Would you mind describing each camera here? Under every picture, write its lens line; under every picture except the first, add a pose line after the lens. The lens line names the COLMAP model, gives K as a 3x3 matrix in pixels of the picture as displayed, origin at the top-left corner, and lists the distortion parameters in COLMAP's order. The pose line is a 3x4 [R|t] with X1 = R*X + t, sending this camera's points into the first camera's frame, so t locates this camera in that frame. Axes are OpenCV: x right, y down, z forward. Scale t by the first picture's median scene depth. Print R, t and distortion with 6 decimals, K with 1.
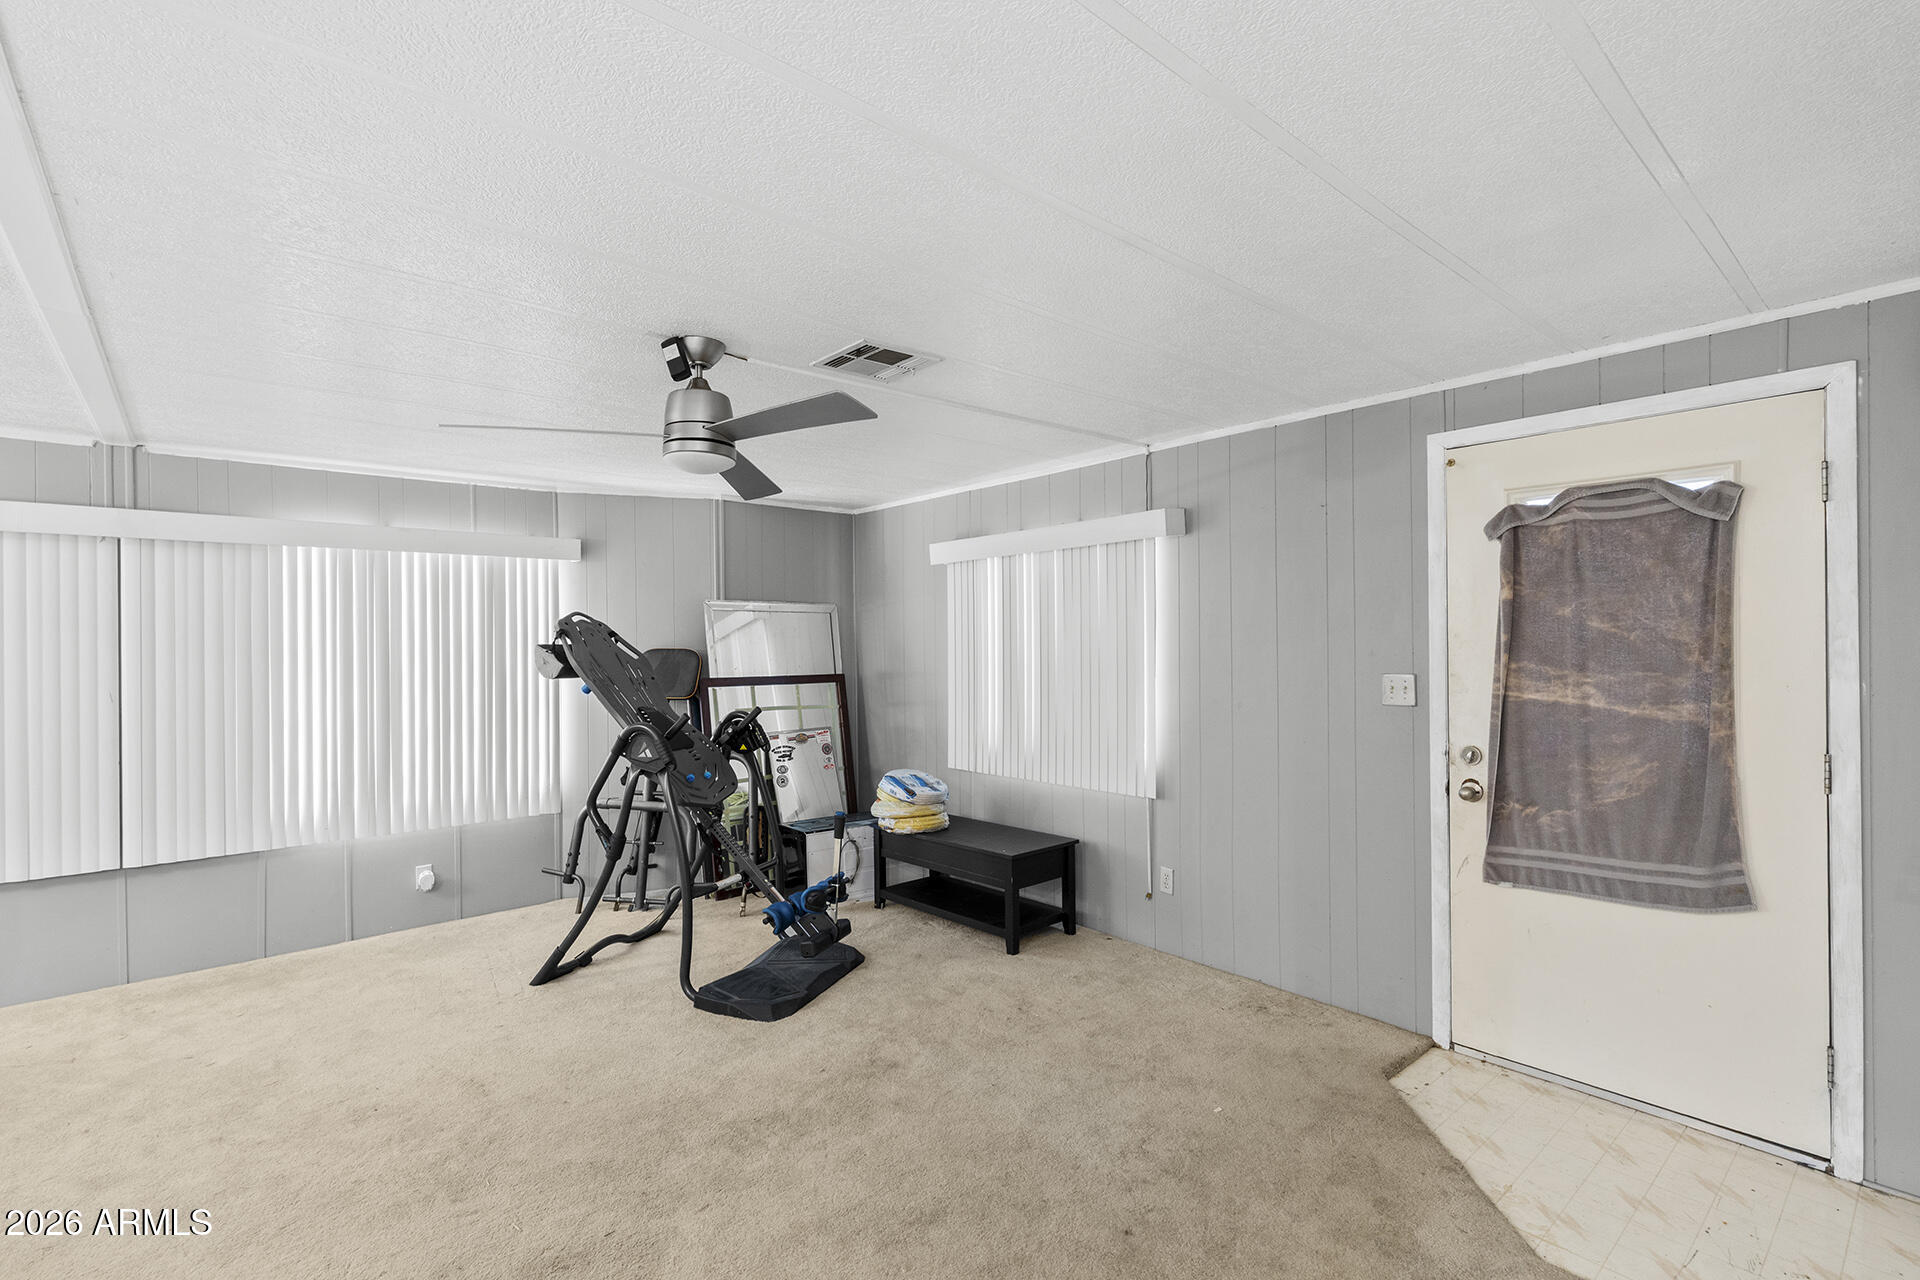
lens RADIAL K [[877.1, 0, 956.8], [0, 877.1, 641.3], [0, 0, 1]] dist [0.003587, -0.000378]
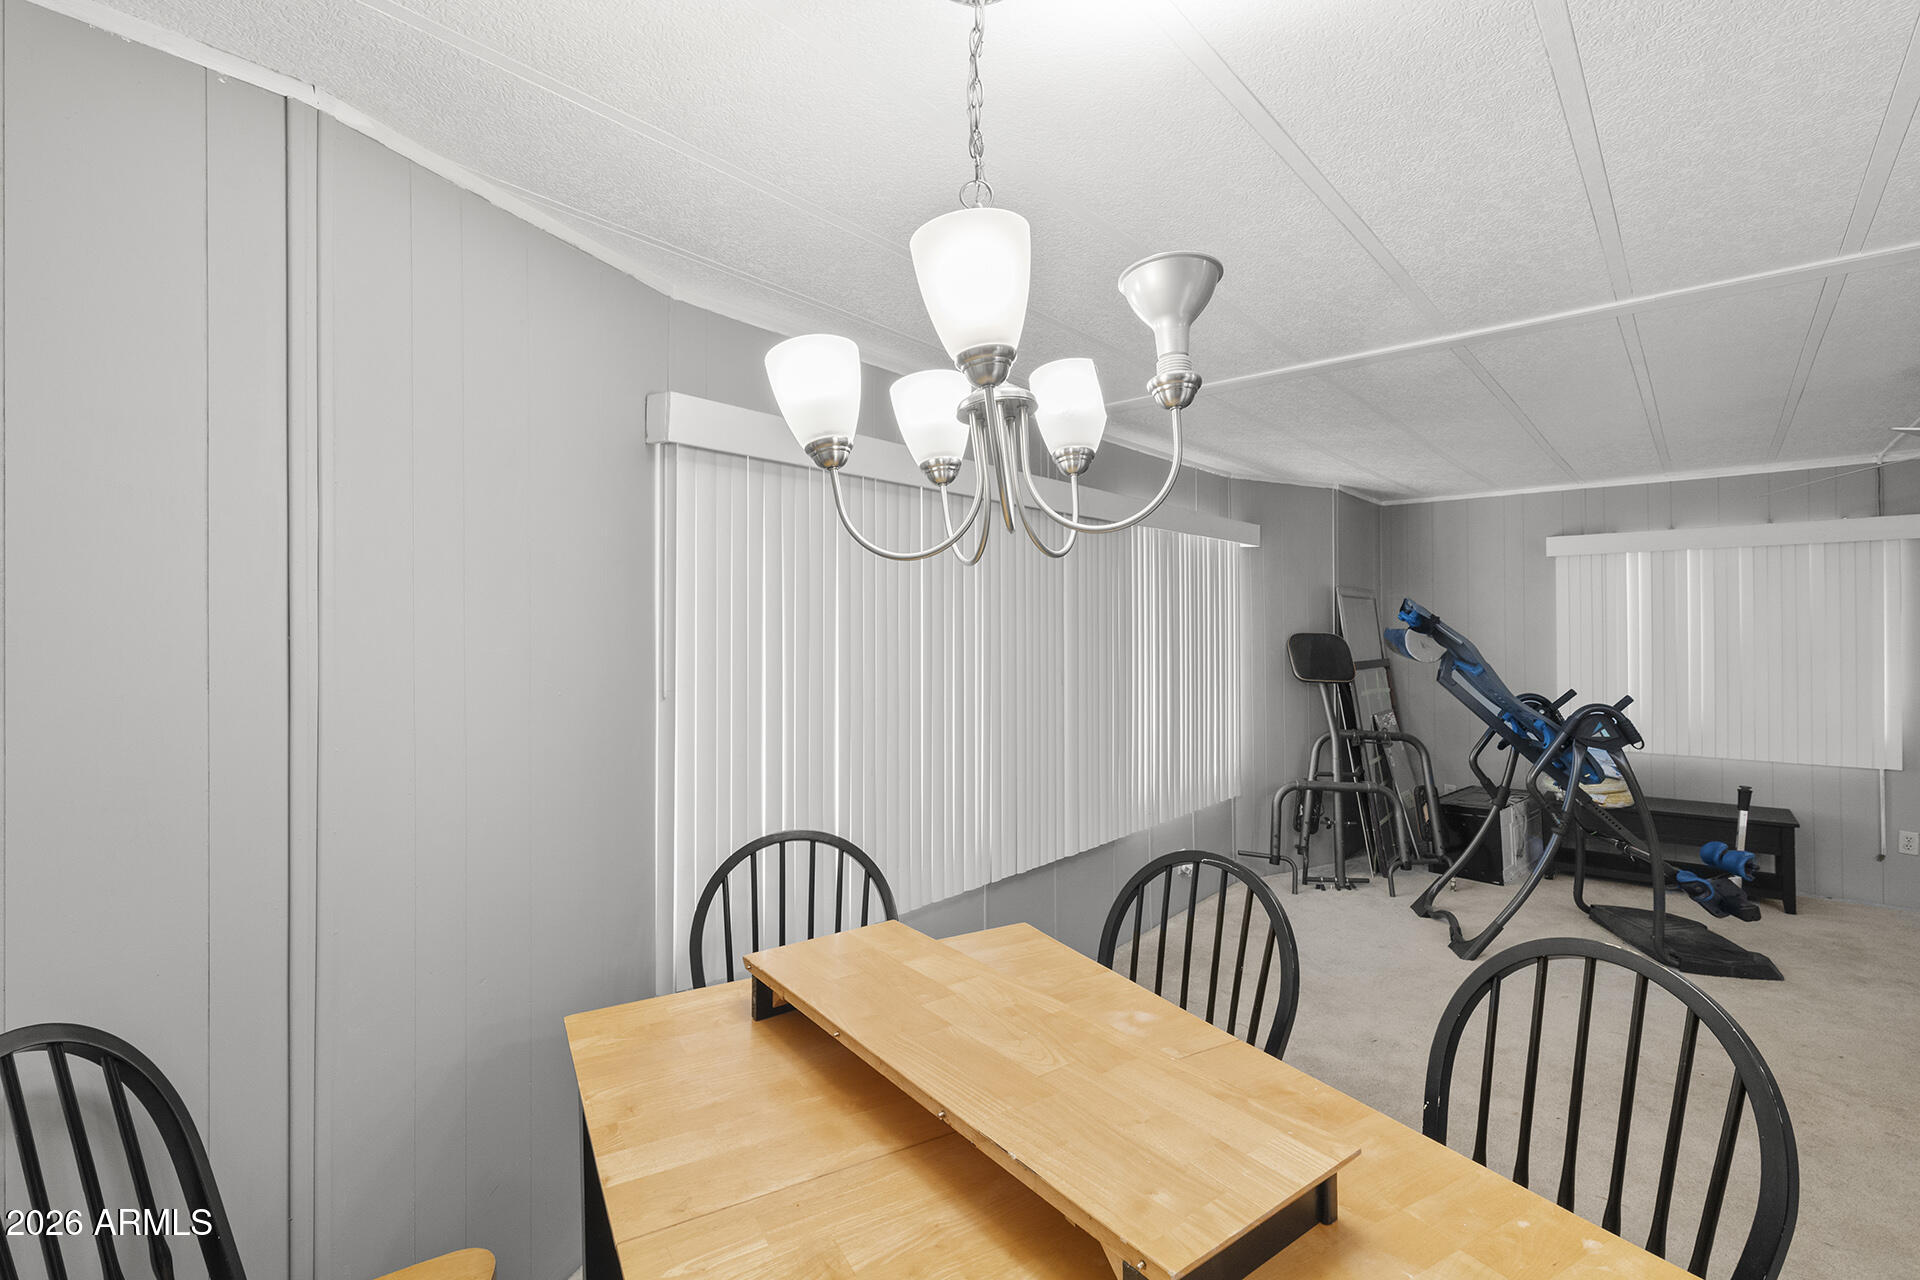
lens RADIAL K [[877.1, 0, 952.4], [0, 877.1, 620.9], [0, 0, 1]] dist [0.003587, -0.000378]
pose [[0.988728, 0.009743, 0.149403, -1.493488], [-0.008820, 0.999938, -0.006838, 0.007524], [-0.149460, 0.005443, 0.988753, 0.083077]]
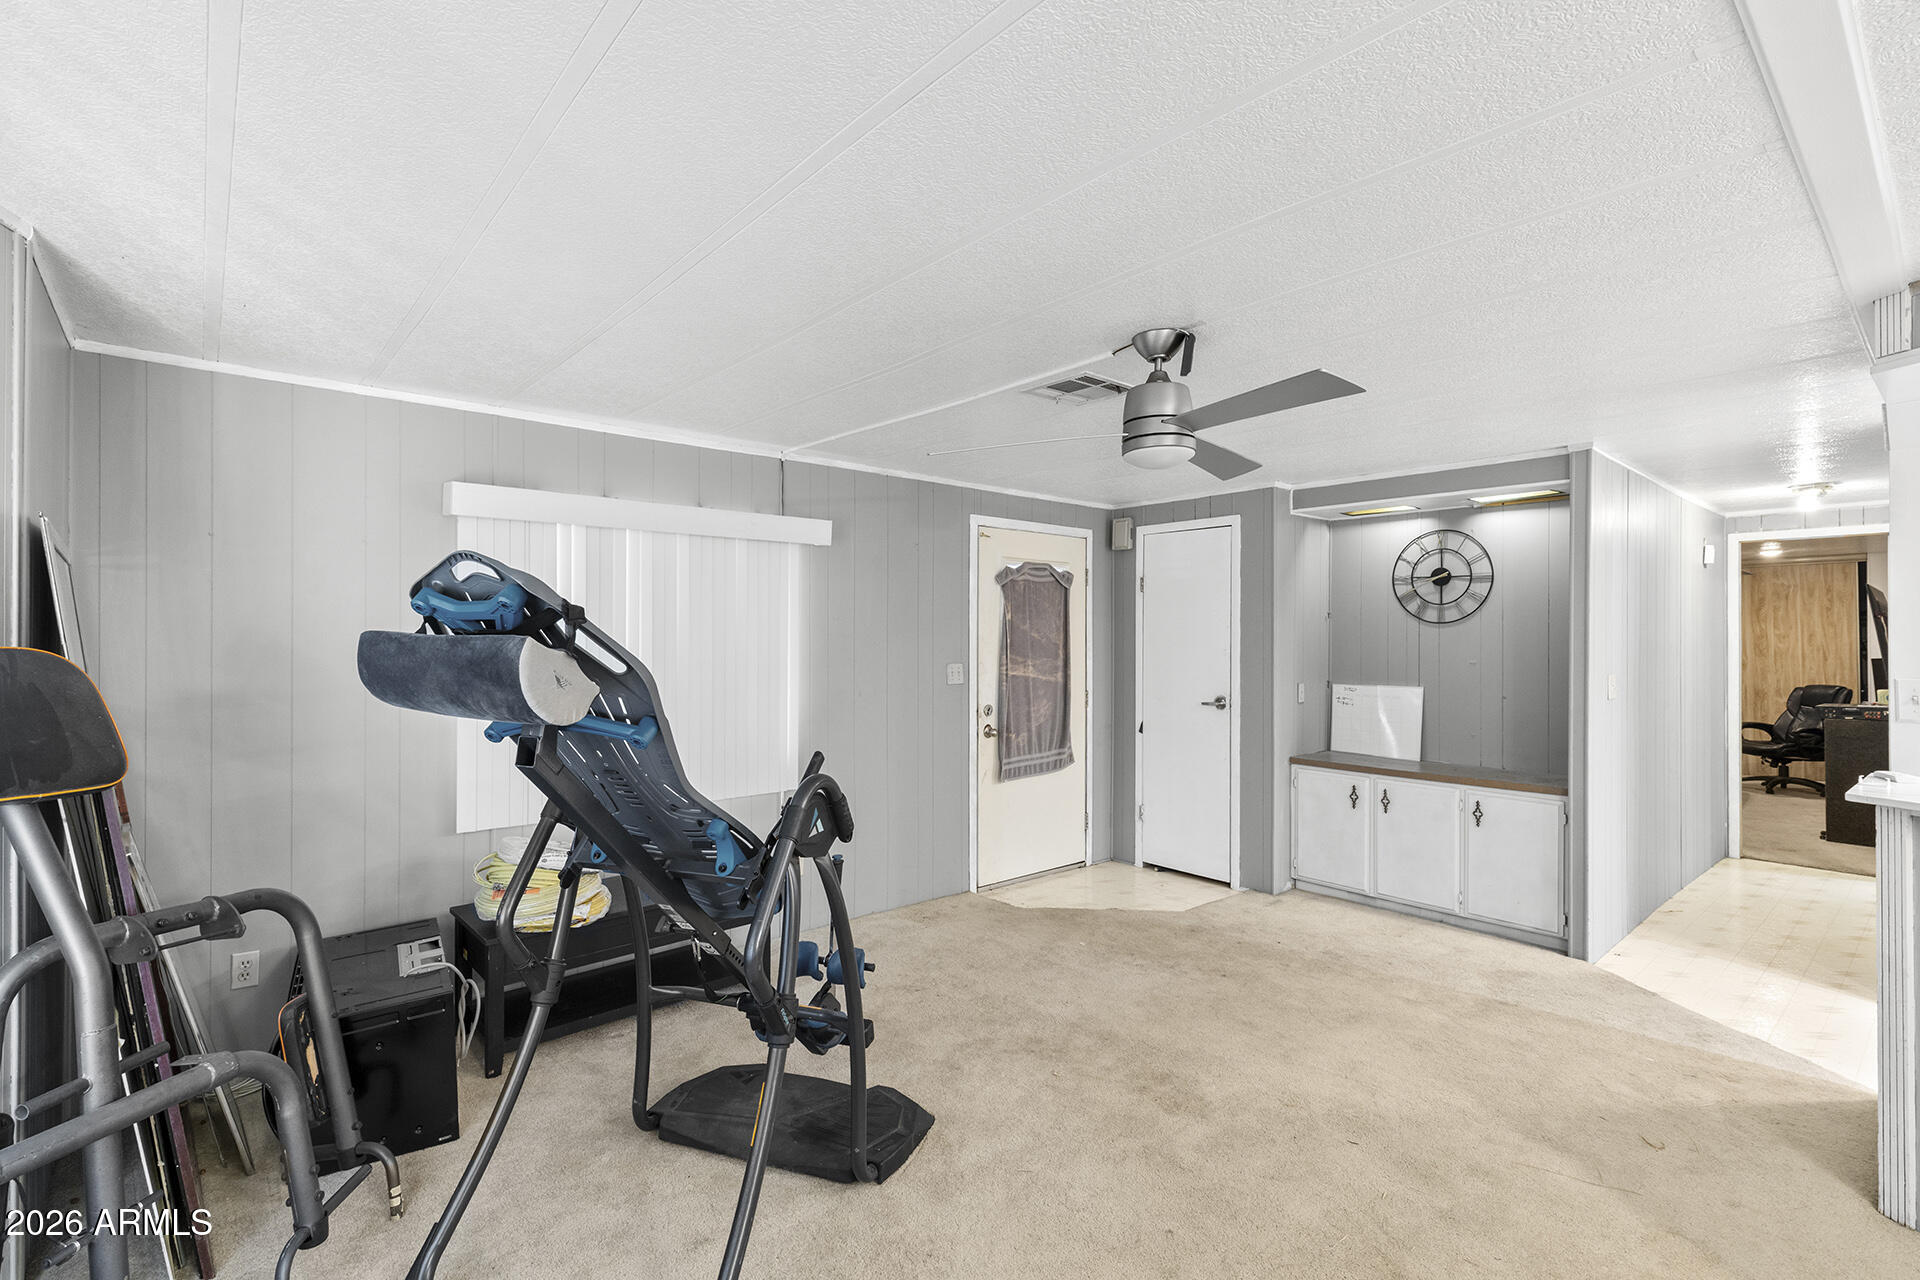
lens RADIAL K [[877.1, 0, 951.3], [0, 877.1, 632.3], [0, 0, 1]] dist [0.003587, -0.000378]
pose [[0.000354, 0.016863, 0.999858, -1.089638], [-0.006818, 0.999835, -0.016860, 0.008503], [-0.999977, -0.006811, 0.000469, 1.059709]]
